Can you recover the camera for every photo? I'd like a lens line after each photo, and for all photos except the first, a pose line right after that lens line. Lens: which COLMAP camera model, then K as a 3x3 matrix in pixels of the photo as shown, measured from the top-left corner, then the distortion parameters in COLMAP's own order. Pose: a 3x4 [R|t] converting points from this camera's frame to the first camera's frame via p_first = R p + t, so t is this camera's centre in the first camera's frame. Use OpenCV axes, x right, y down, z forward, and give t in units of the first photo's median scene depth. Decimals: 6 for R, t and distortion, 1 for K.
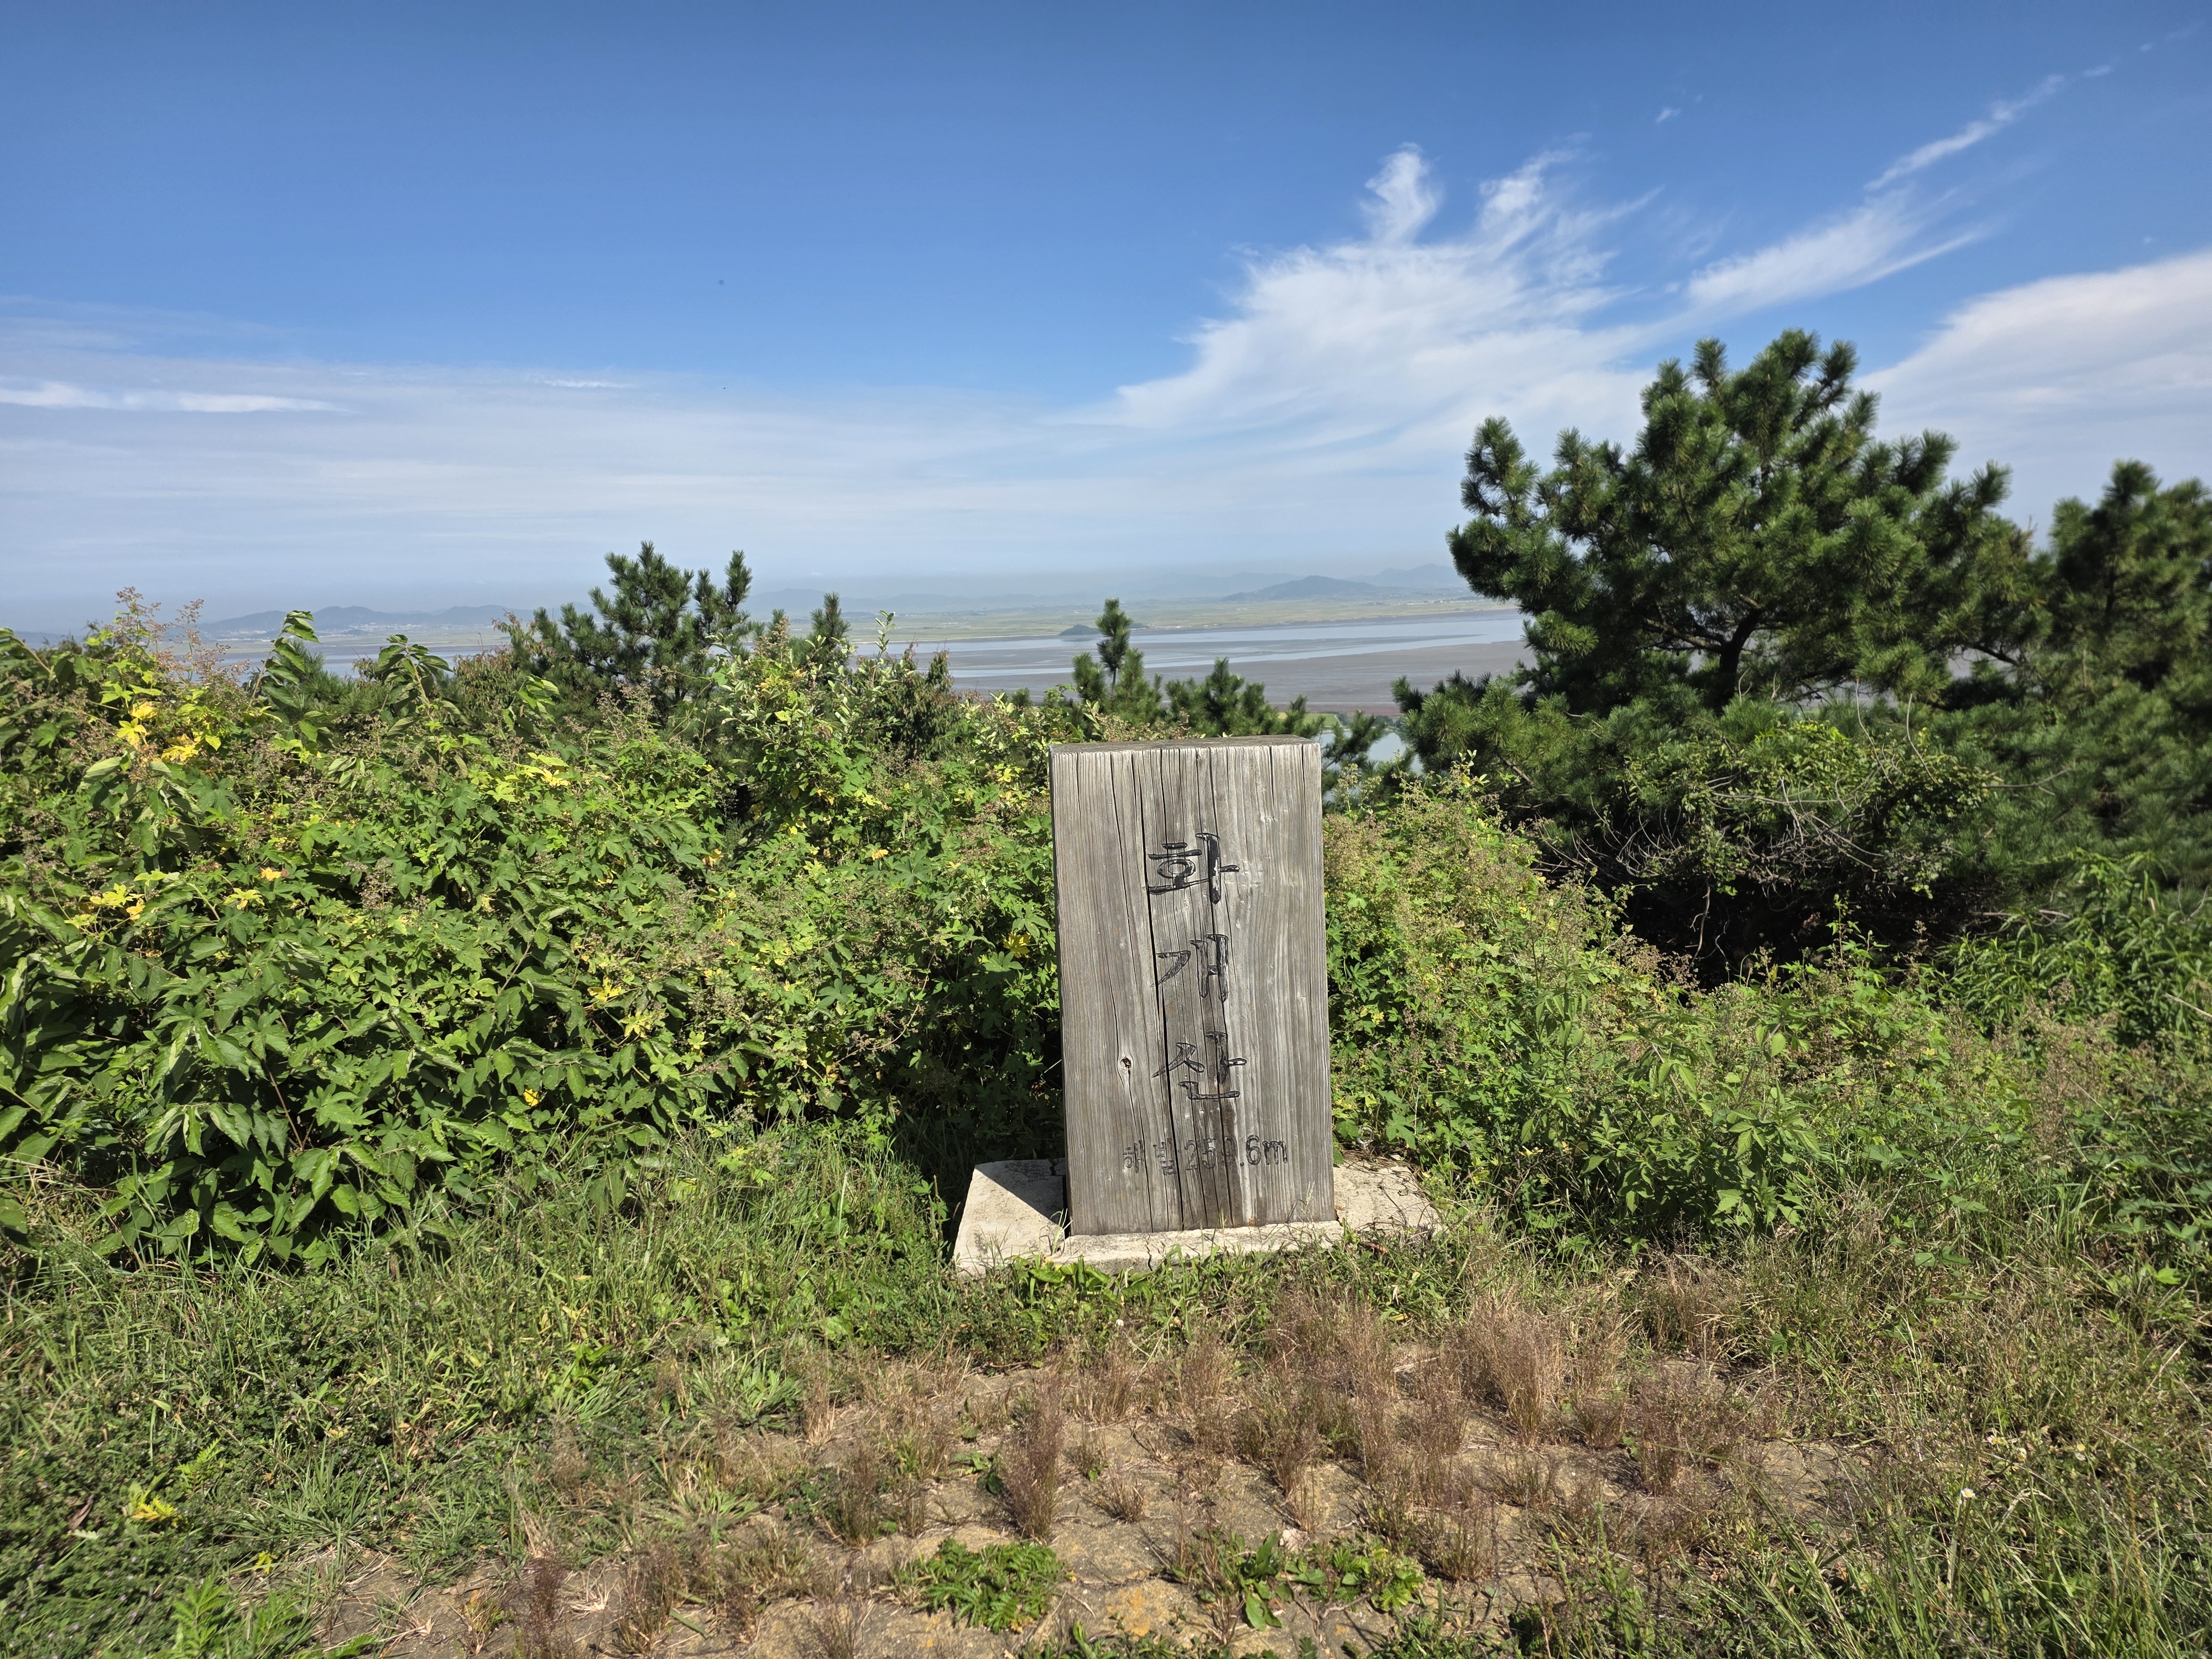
lens RADIAL K [[1522.5, 0, 1123.6], [0, 1522.5, 840.1], [0, 0, 1]] dist [0.099526, -0.097566]
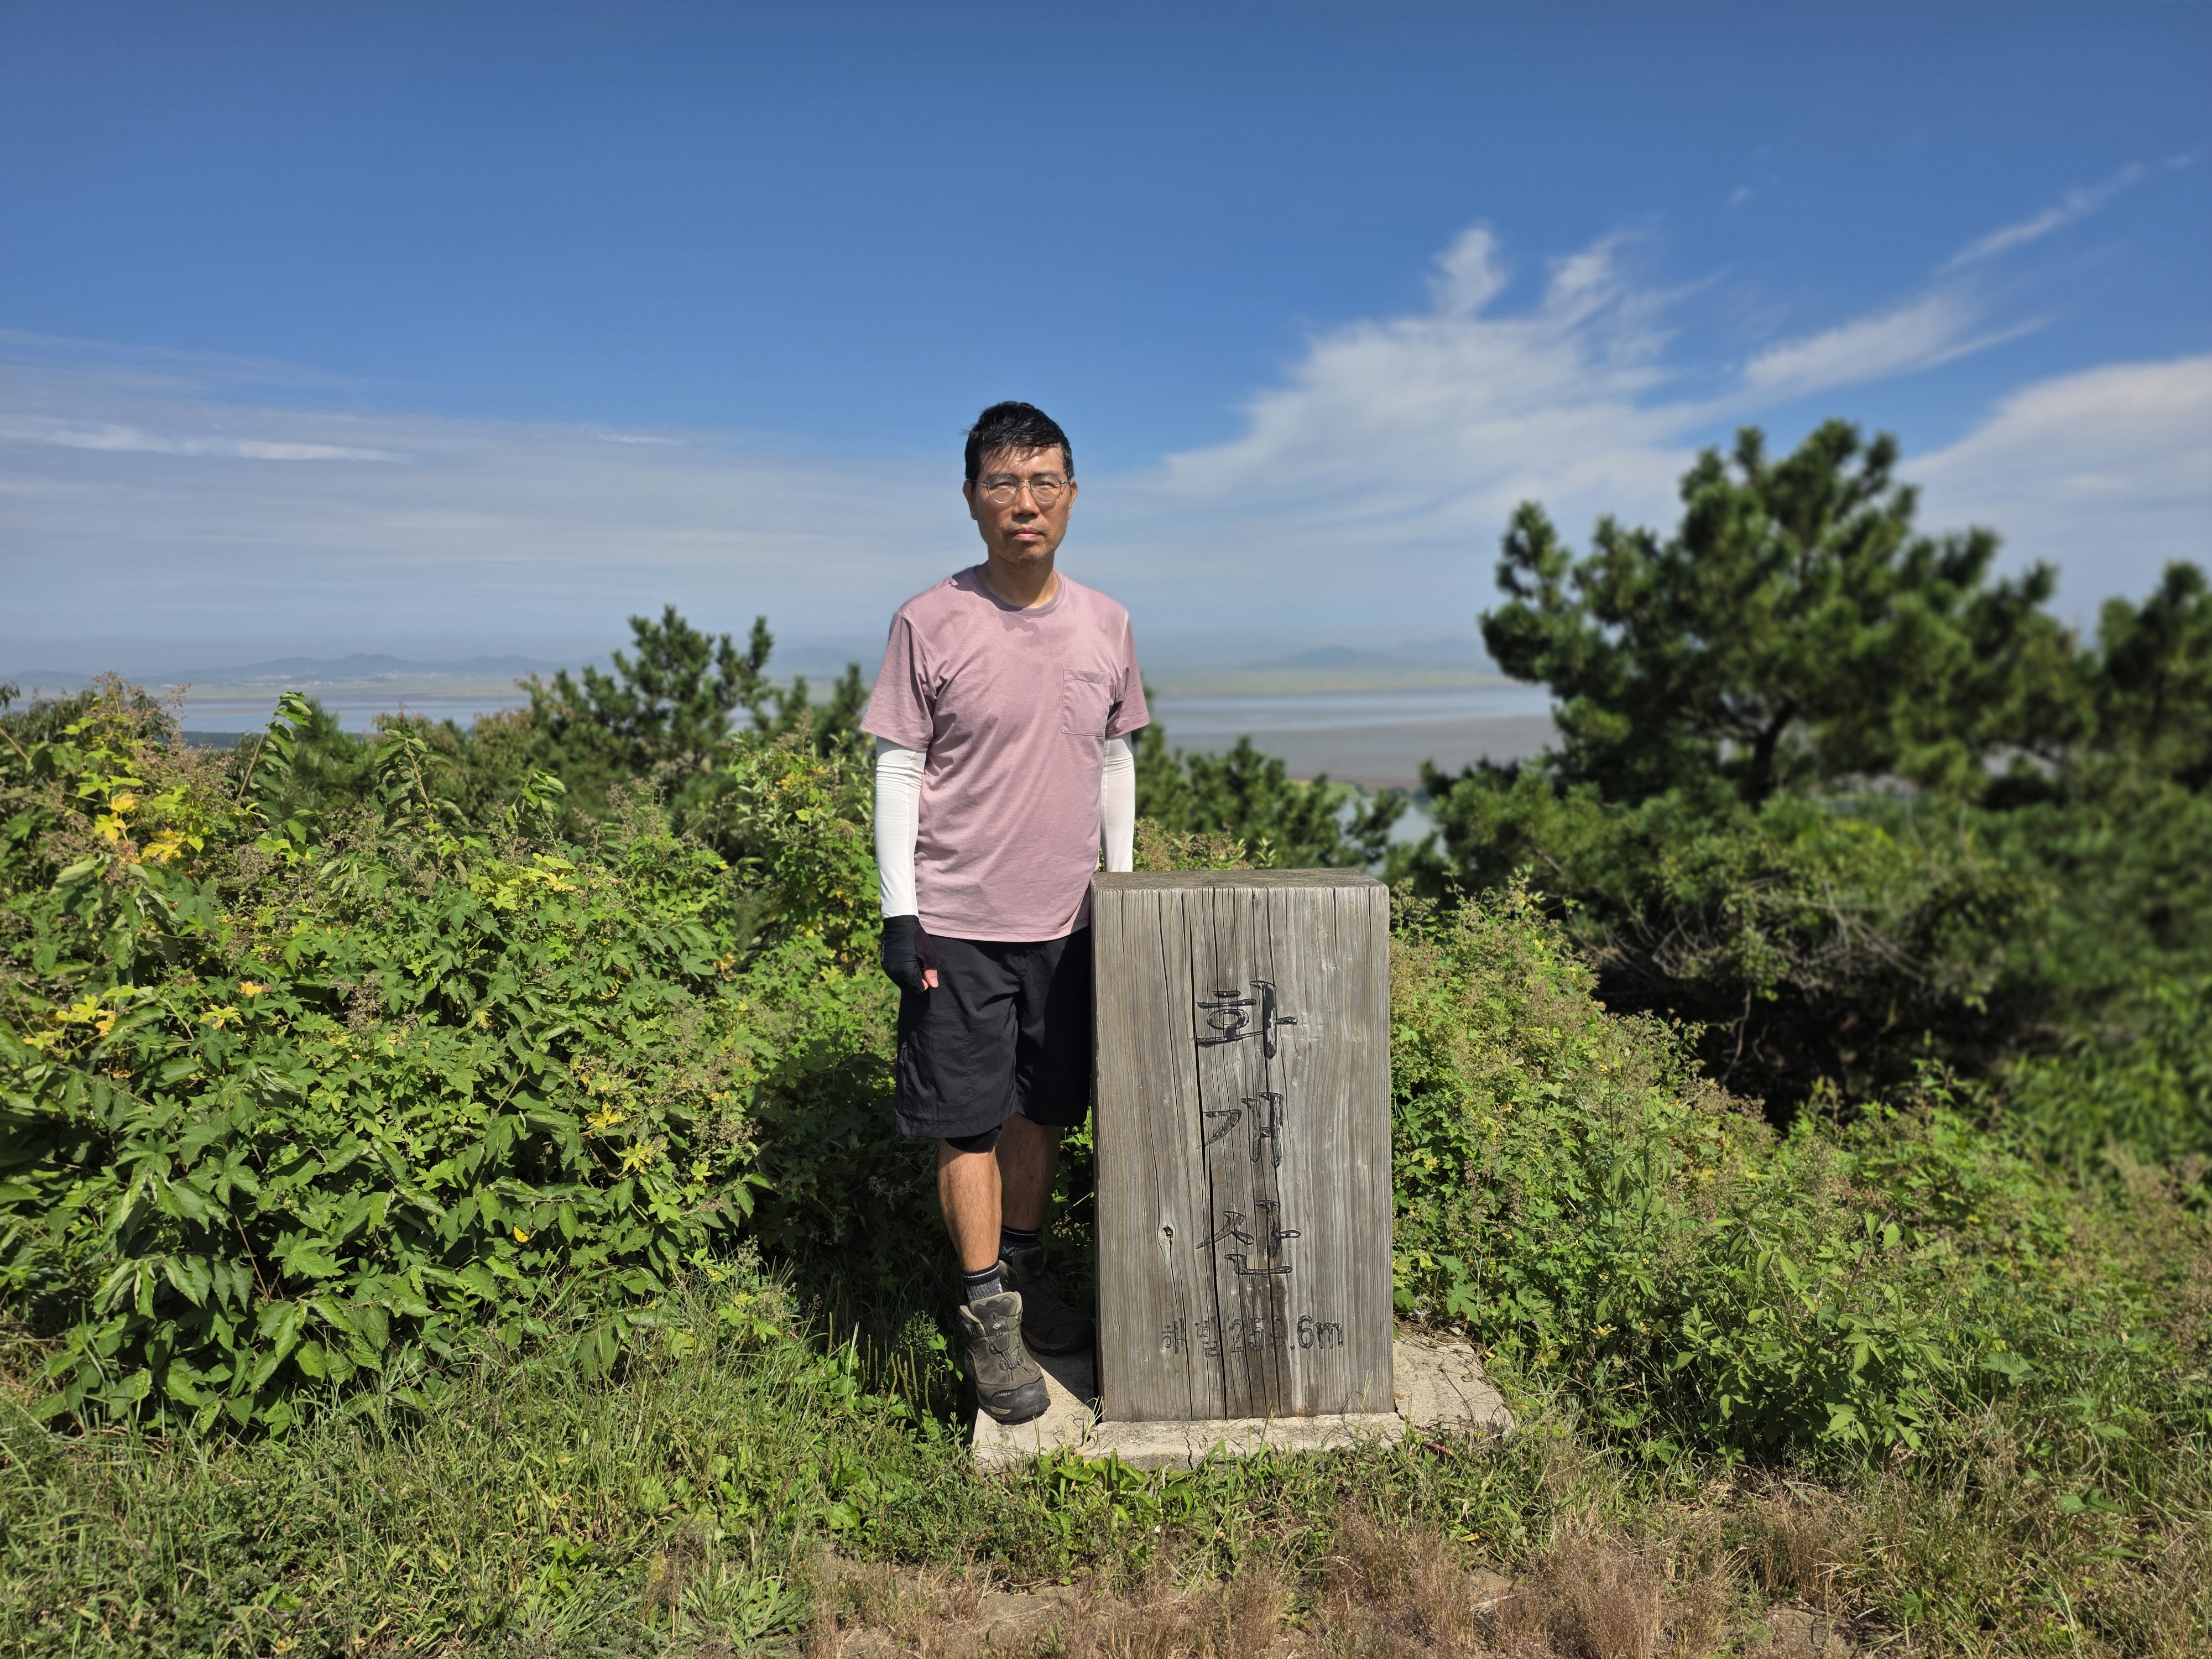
lens RADIAL K [[1465.4, 0, 1107.9], [0, 1465.4, 840.9], [0, 0, 1]] dist [0.085186, -0.069926]
pose [[0.999626, 0.025492, -0.009876, -0.027313], [-0.025673, 0.999496, -0.018649, -0.060624], [0.009396, 0.018896, 0.999777, 0.101870]]
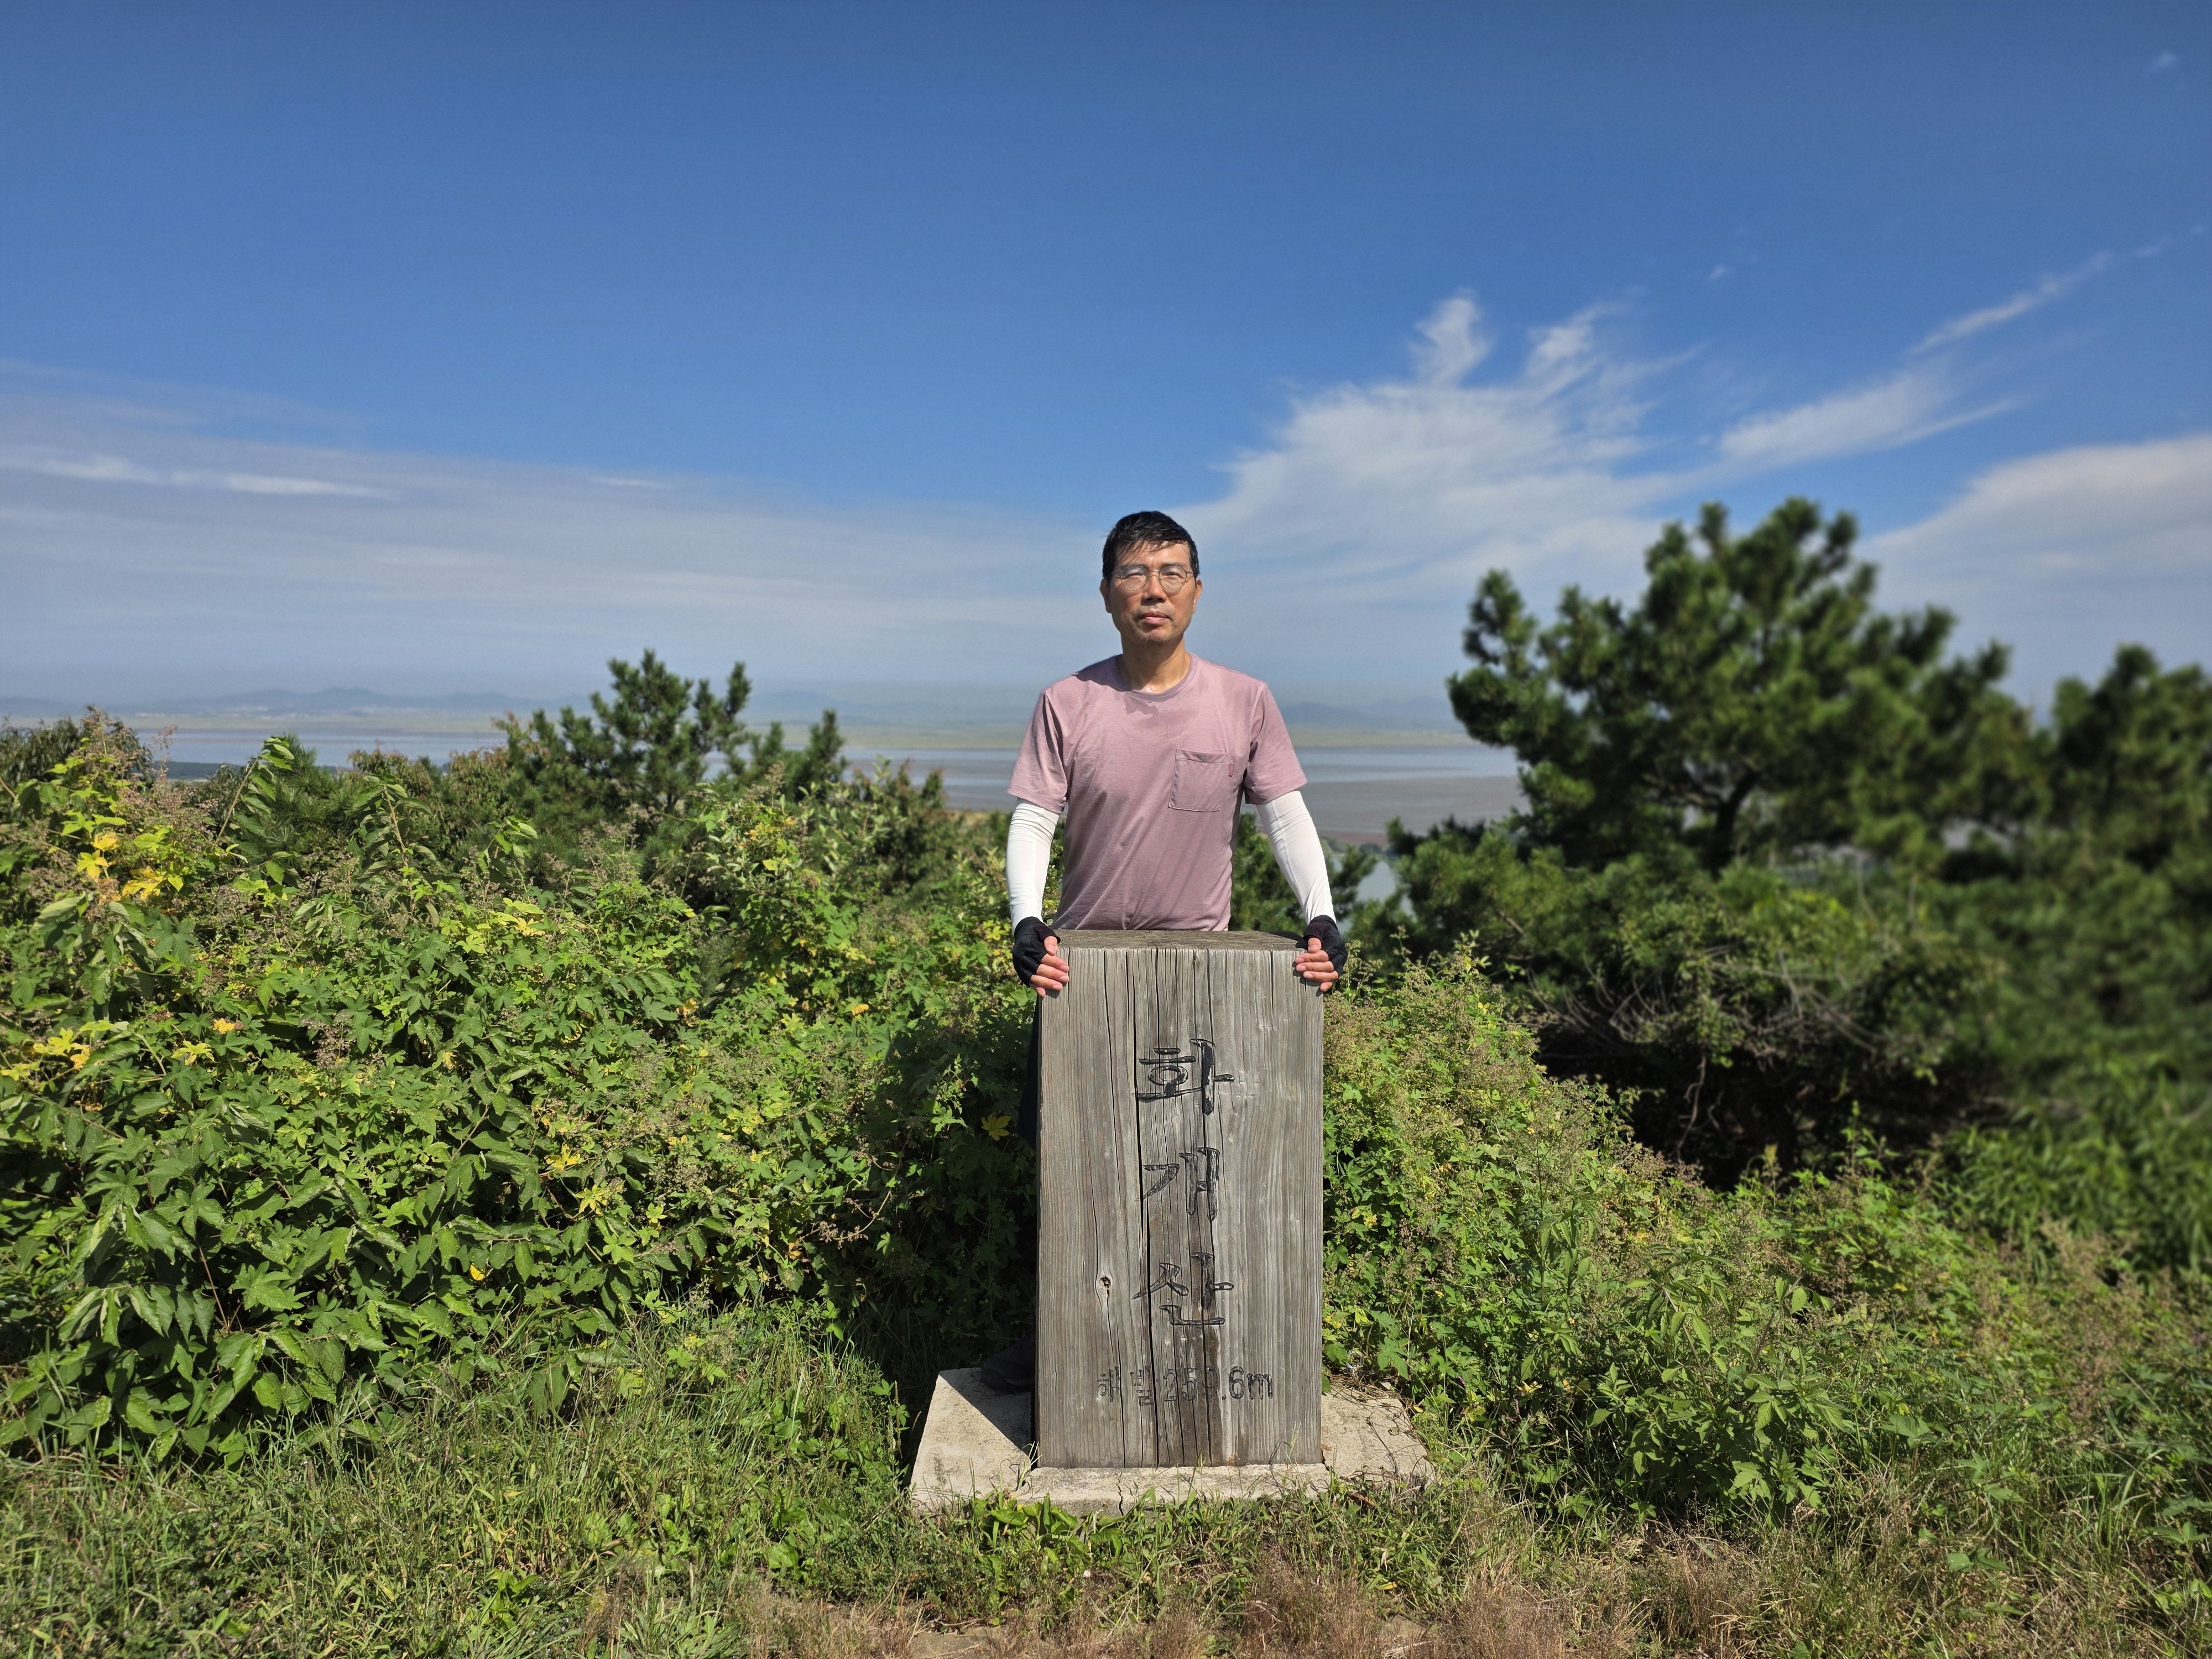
lens RADIAL K [[1495.3, 0, 1106.0], [0, 1495.3, 829.5], [0, 0, 1]] dist [0.079480, -0.061179]
pose [[0.998830, 0.048262, -0.003003, -0.007581], [-0.048354, 0.997238, -0.056379, -0.069185], [0.000274, 0.056459, 0.998405, 0.051090]]
